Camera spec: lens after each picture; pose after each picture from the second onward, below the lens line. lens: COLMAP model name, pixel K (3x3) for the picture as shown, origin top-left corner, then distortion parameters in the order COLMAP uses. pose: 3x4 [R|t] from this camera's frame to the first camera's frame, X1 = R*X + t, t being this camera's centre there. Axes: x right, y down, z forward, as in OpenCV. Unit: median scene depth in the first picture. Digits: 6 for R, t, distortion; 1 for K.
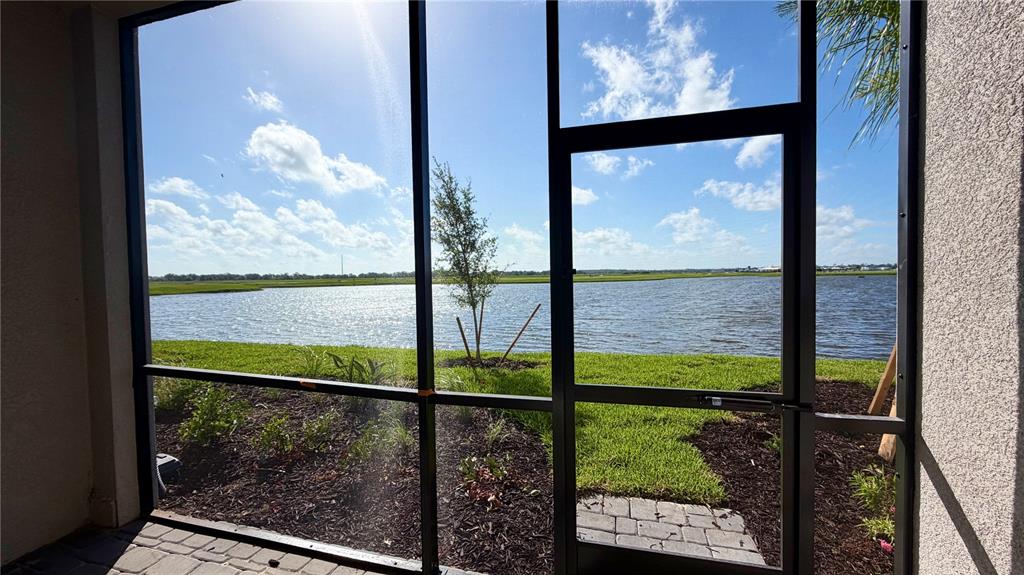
lens RADIAL K [[404.6, 0, 506.0], [0, 404.6, 287.7], [0, 0, 1]] dist [0.000818, 0.000413]
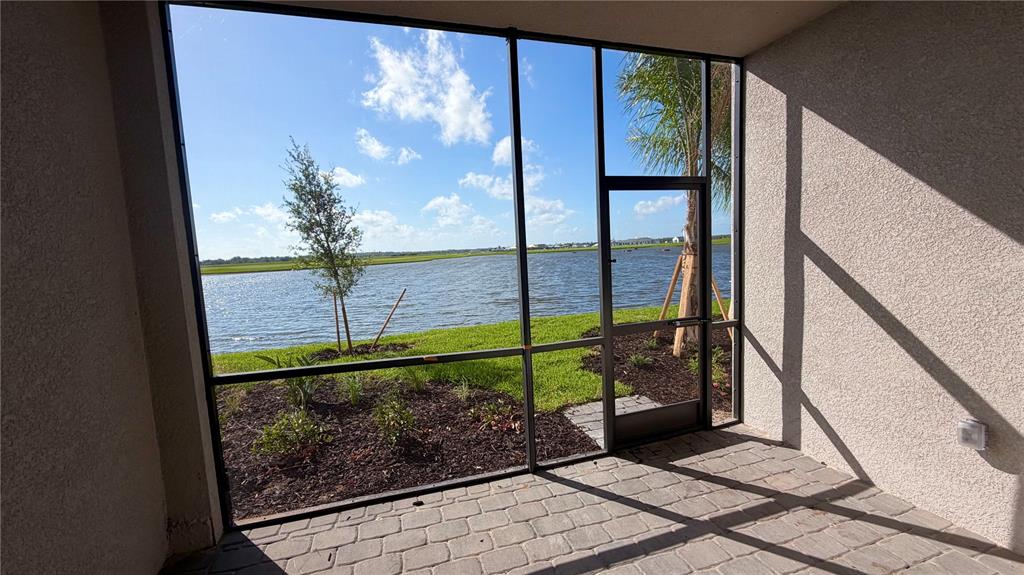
lens RADIAL K [[404.6, 0, 506.0], [0, 404.6, 287.7], [0, 0, 1]] dist [0.000818, 0.000413]
pose [[0.847475, -0.073153, 0.525771, -0.796085], [0.050379, 0.997072, 0.057522, -0.032550], [-0.528440, -0.022261, 0.848679, -0.153098]]
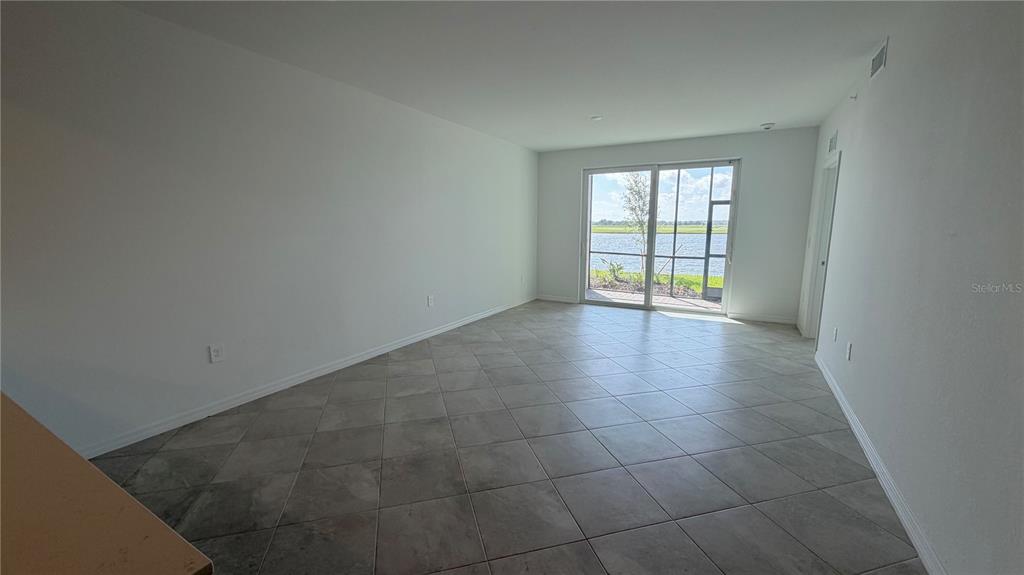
lens RADIAL K [[404.6, 0, 506.0], [0, 404.6, 287.7], [0, 0, 1]] dist [0.000818, 0.000413]
pose [[0.965817, 0.057481, -0.252772, -0.667442], [-0.025361, 0.991380, 0.128543, 0.063065], [0.257982, -0.117738, 0.958949, -3.105026]]
